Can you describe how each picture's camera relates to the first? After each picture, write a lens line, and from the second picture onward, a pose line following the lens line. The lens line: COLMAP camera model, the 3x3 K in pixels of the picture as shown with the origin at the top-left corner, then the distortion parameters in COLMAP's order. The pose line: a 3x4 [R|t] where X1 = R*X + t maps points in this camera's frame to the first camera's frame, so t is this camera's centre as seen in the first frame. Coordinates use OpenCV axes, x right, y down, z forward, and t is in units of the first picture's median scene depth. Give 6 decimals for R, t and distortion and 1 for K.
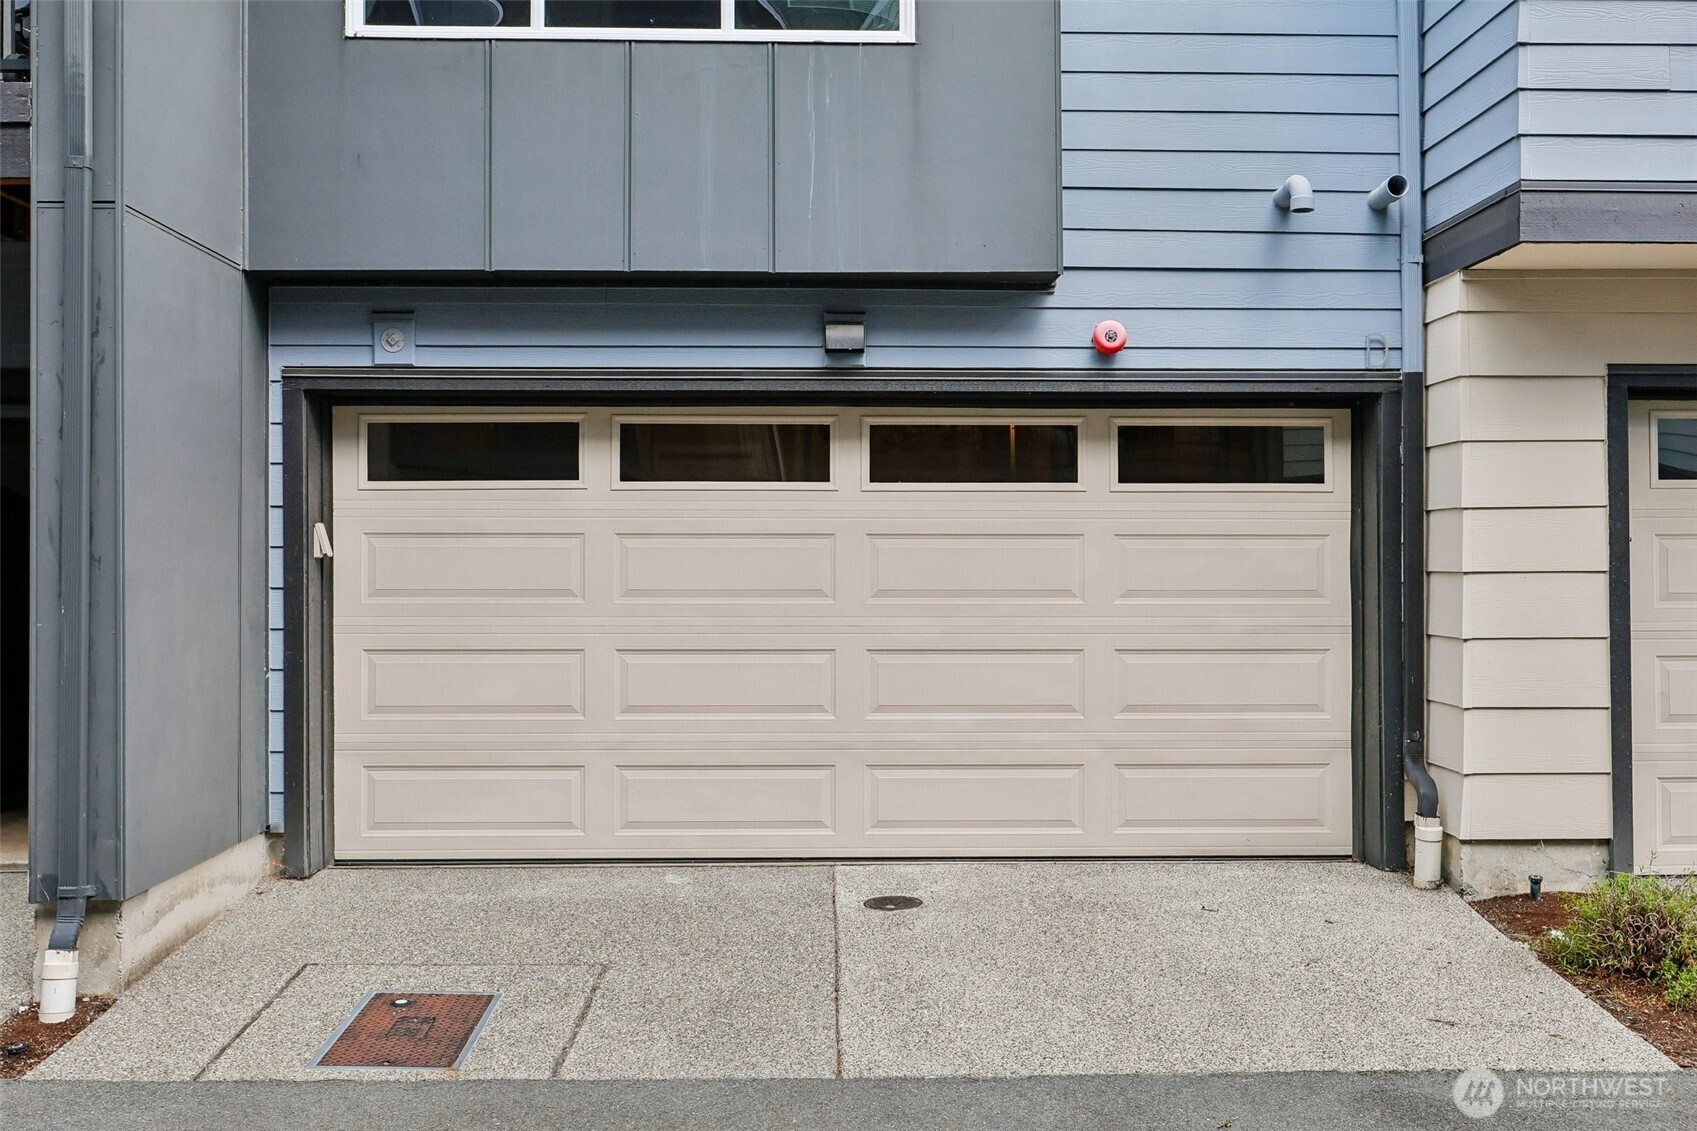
lens RADIAL K [[1811.8, 0, 848.5], [0, 1811.8, 565.5], [0, 0, 1]] dist [0.015253, 0.008047]
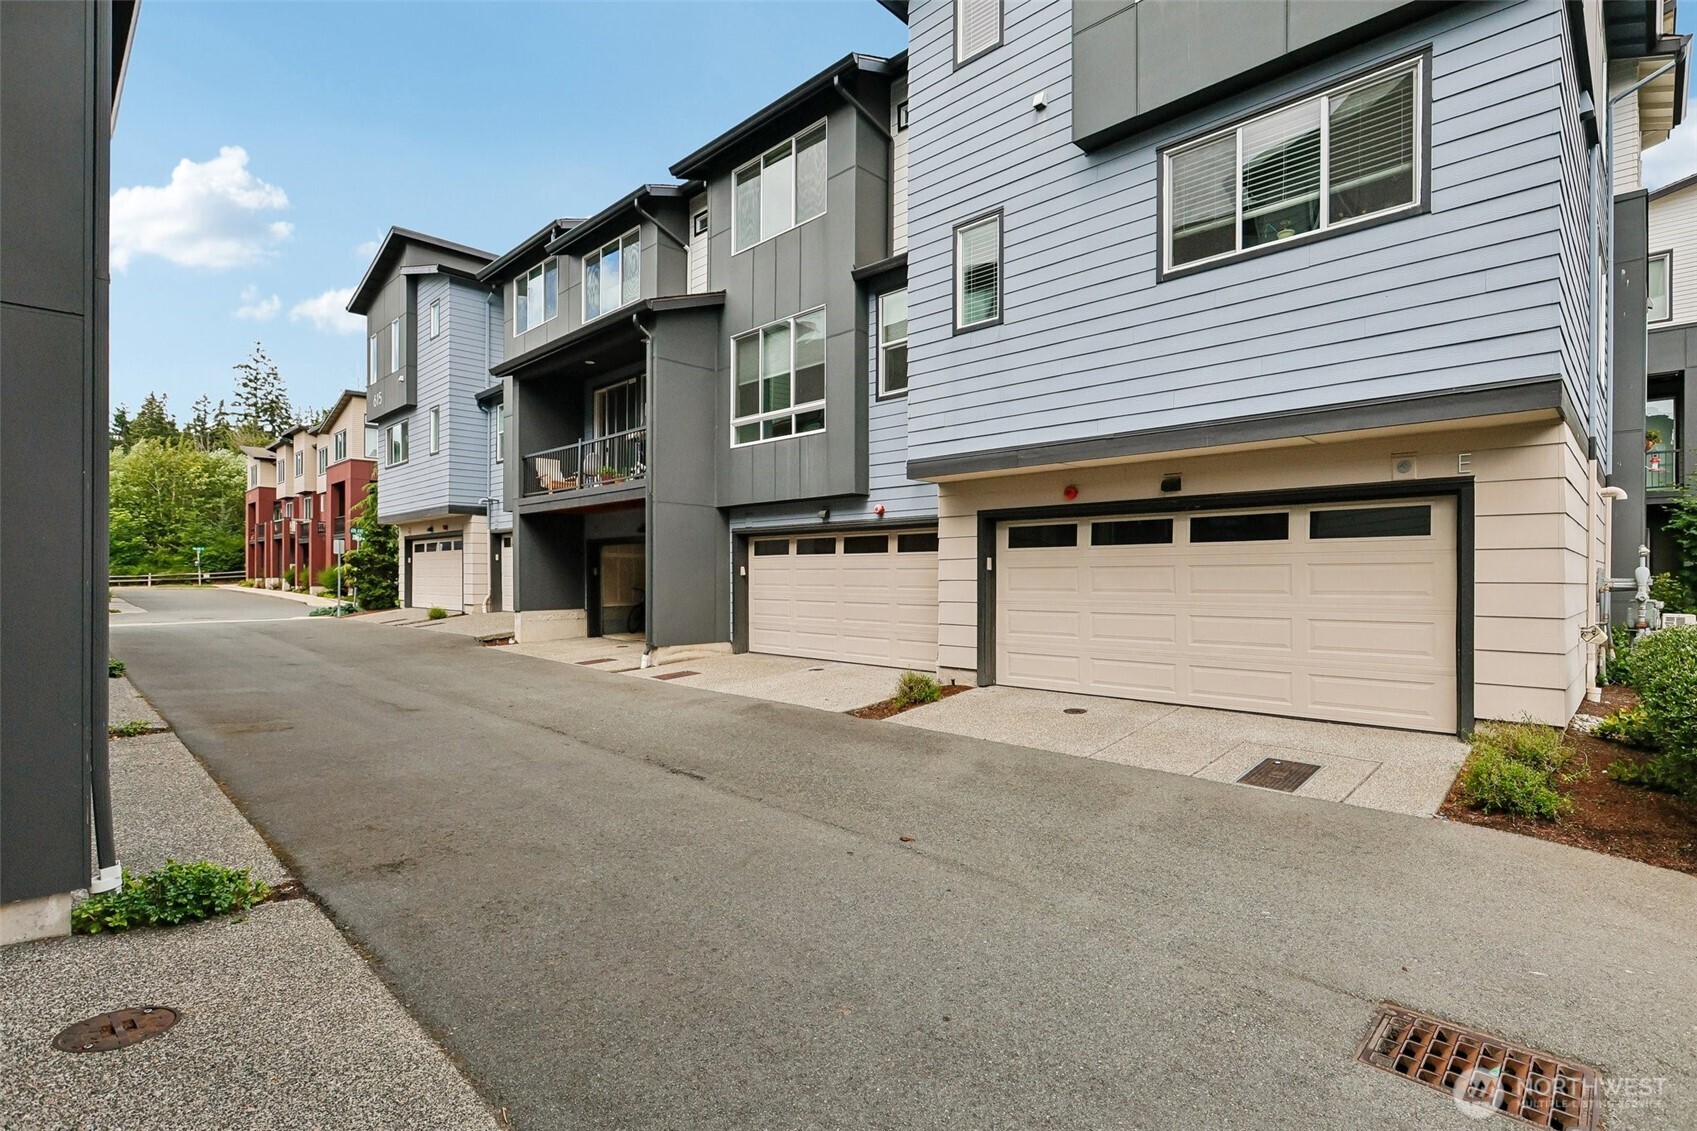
lens RADIAL K [[797.5, 0, 848.5], [0, 797.5, 565.5], [0, 0, 1]] dist [-0.000461, -0.000029]
pose [[0.683172, -0.009593, -0.730194, 1.141462], [-0.002773, 0.999872, -0.015730, 0.000936], [0.730252, 0.012771, 0.683058, -0.041935]]
